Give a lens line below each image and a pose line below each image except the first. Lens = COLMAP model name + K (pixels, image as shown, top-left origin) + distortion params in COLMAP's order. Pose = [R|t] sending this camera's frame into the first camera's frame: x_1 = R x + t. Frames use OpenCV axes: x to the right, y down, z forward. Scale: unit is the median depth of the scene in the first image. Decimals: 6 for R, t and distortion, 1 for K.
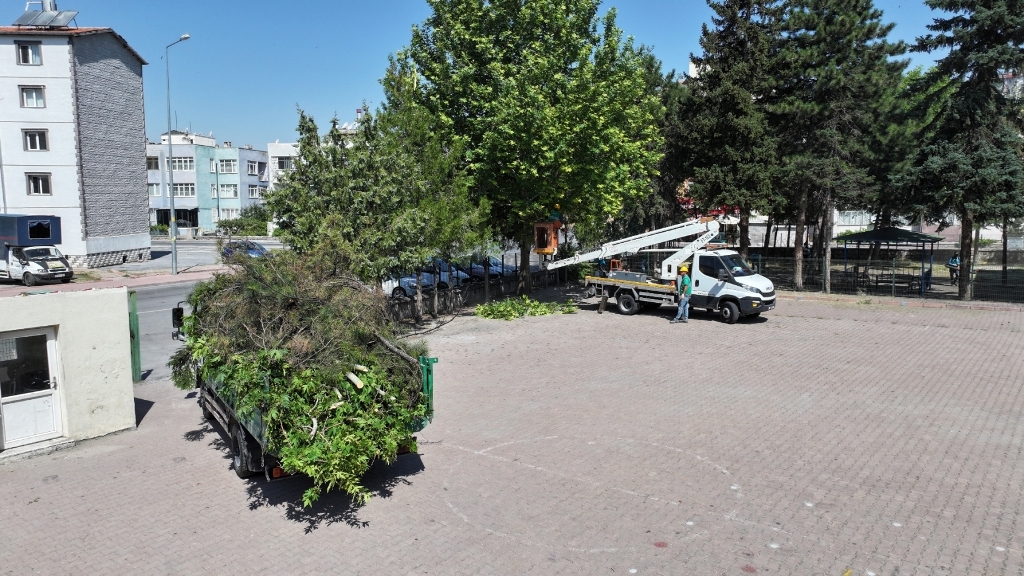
lens RADIAL K [[722.9, 0, 512.8], [0, 722.9, 286.7], [0, 0, 1]] dist [0.003317, 0.011460]
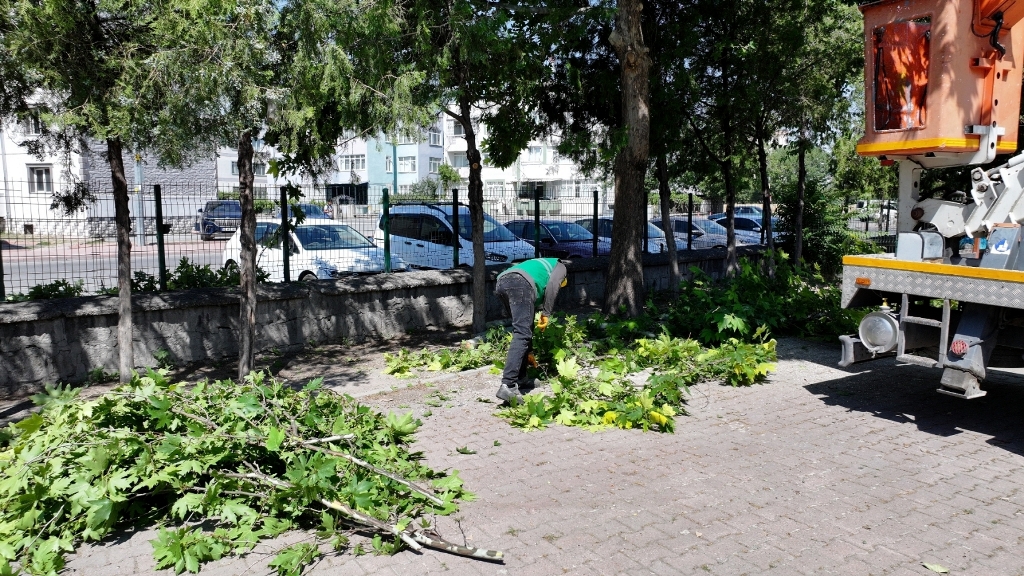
lens RADIAL K [[699.0, 0, 515.6], [0, 699.0, 292.9], [0, 0, 1]] dist [0.001276, 0.002027]
pose [[0.936812, 0.038947, -0.347658, 0.088118], [-0.032922, 0.999188, 0.023225, -0.005965], [0.348281, -0.010312, 0.937334, 0.835747]]
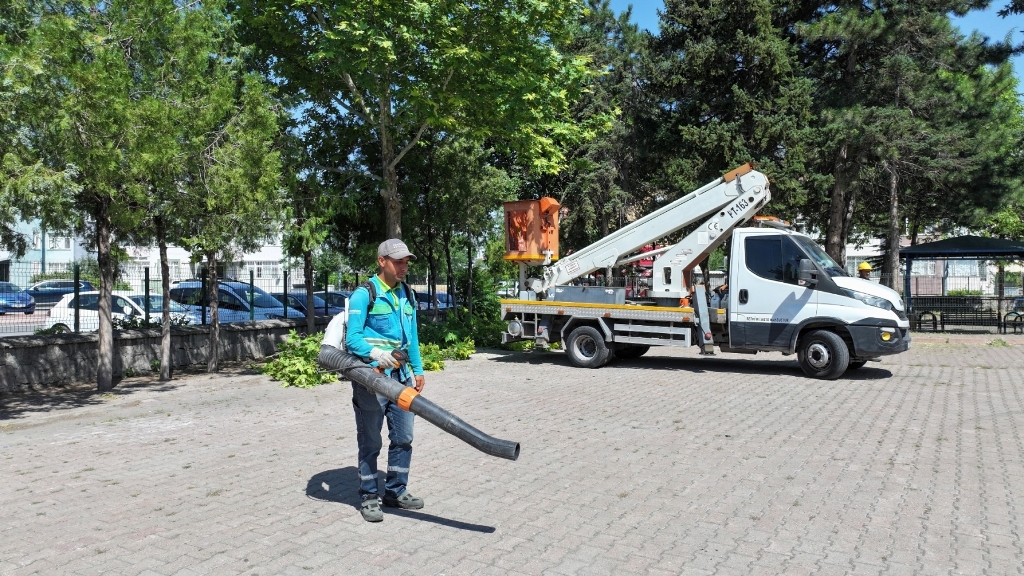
lens RADIAL K [[722.9, 0, 512.8], [0, 722.9, 286.7], [0, 0, 1]] dist [0.003317, 0.011460]
pose [[0.993145, -0.002109, 0.116873, 0.051170], [0.014431, 0.994401, -0.104682, 0.032886], [-0.115998, 0.105651, 0.987614, 0.517645]]
